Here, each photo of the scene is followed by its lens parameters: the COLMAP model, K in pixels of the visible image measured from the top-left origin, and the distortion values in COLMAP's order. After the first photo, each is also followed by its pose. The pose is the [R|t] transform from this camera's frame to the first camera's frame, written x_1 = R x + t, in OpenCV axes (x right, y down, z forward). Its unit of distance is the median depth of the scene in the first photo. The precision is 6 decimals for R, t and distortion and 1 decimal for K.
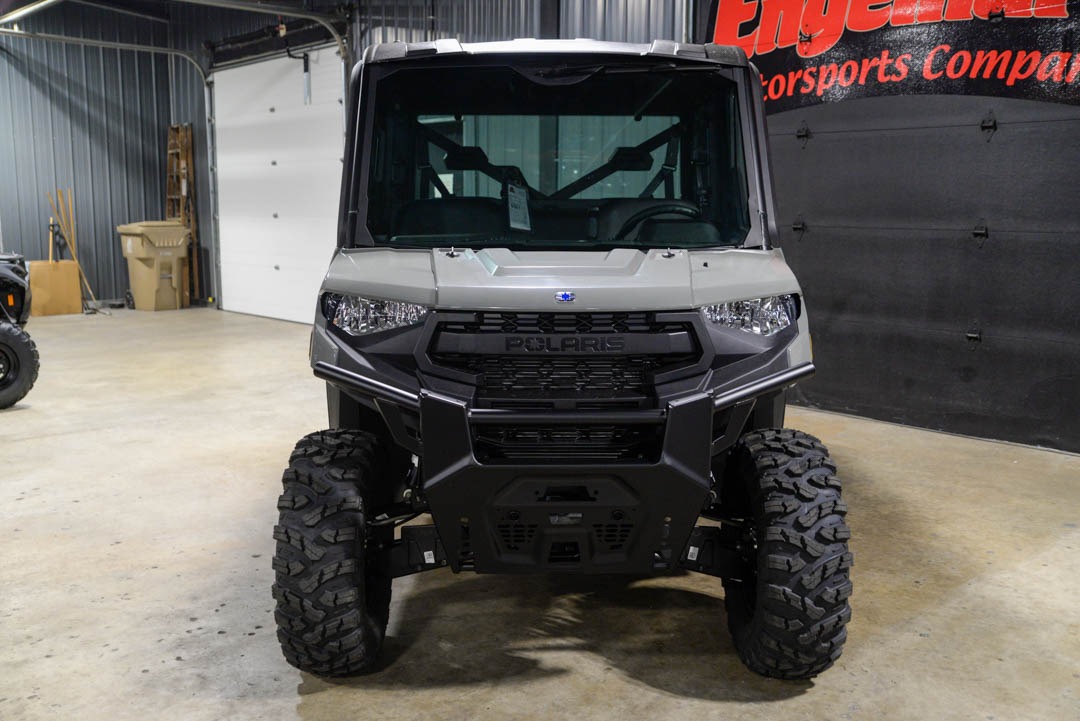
lens RADIAL K [[1045.3, 0, 539.6], [0, 1045.3, 348.1], [0, 0, 1]] dist [-0.097354, 0.193695]
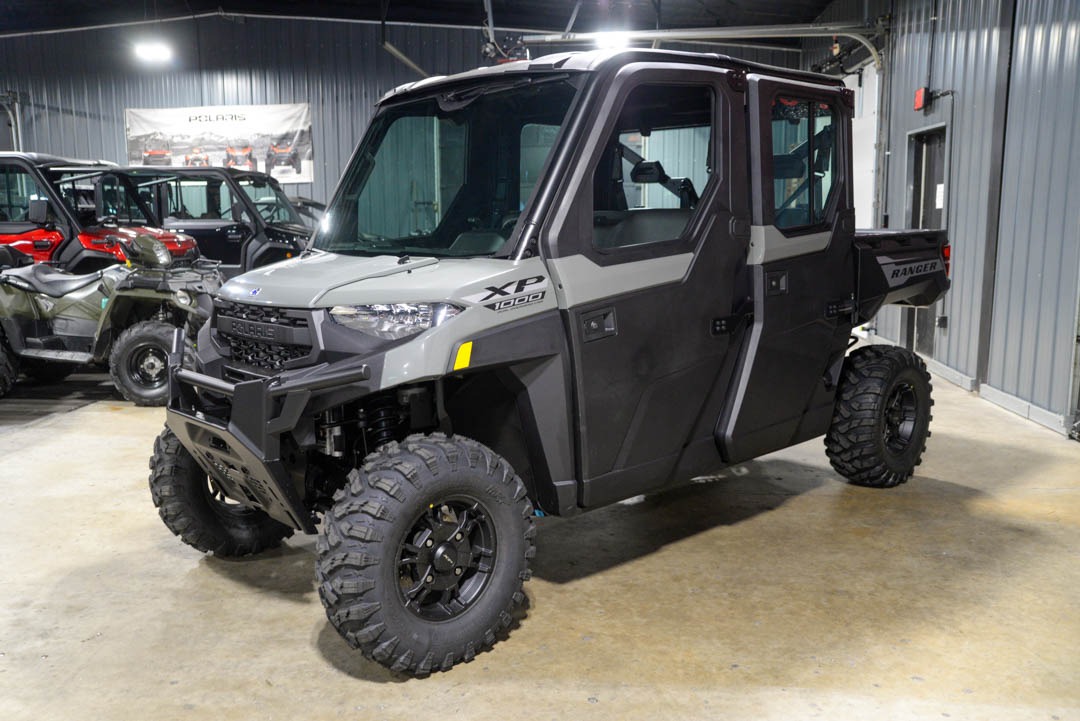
lens RADIAL K [[993.1, 0, 540.0], [0, 993.1, 360.5], [0, 0, 1]] dist [-0.052070, 0.013402]
pose [[0.650956, 0.101140, -0.752348, 0.629177], [-0.096821, 0.994052, 0.049860, -0.031785], [0.752916, 0.040386, 0.656877, 0.264822]]
